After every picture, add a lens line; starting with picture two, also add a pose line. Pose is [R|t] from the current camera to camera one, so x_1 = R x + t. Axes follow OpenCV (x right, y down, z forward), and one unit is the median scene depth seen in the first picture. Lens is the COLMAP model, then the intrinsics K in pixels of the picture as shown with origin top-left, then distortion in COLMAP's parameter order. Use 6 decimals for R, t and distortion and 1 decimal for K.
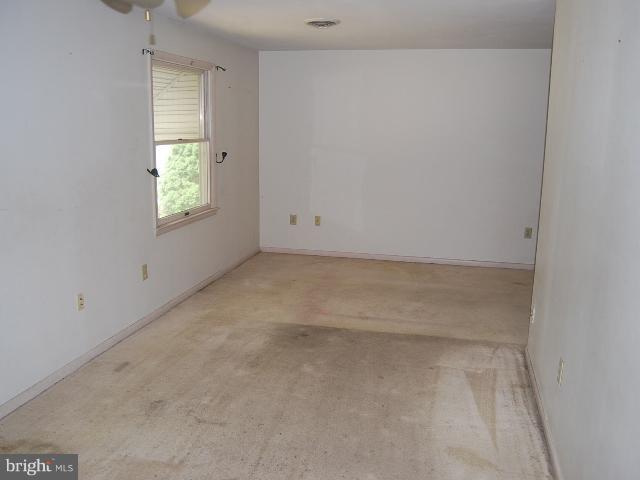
lens RADIAL K [[576.1, 0, 319.2], [0, 576.1, 253.6], [0, 0, 1]] dist [-0.065829, 0.017929]
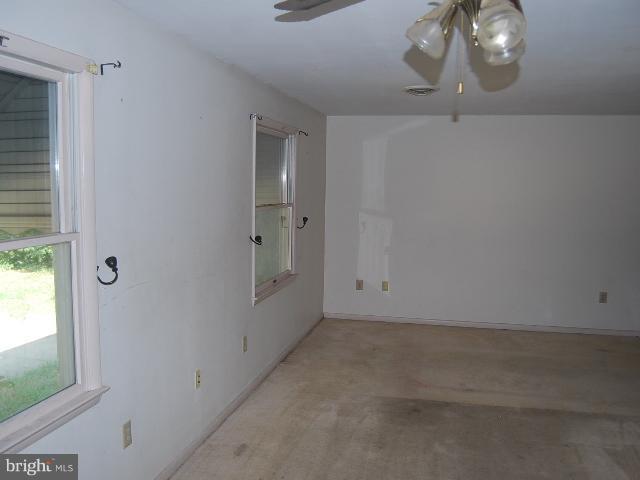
lens RADIAL K [[576.1, 0, 319.6], [0, 576.1, 238.5], [0, 0, 1]] dist [-0.065829, 0.017929]
pose [[0.999915, -0.001212, 0.012991, -0.189435], [0.002919, 0.991215, -0.132230, -0.013034], [-0.012717, 0.132256, 0.991134, 0.039151]]
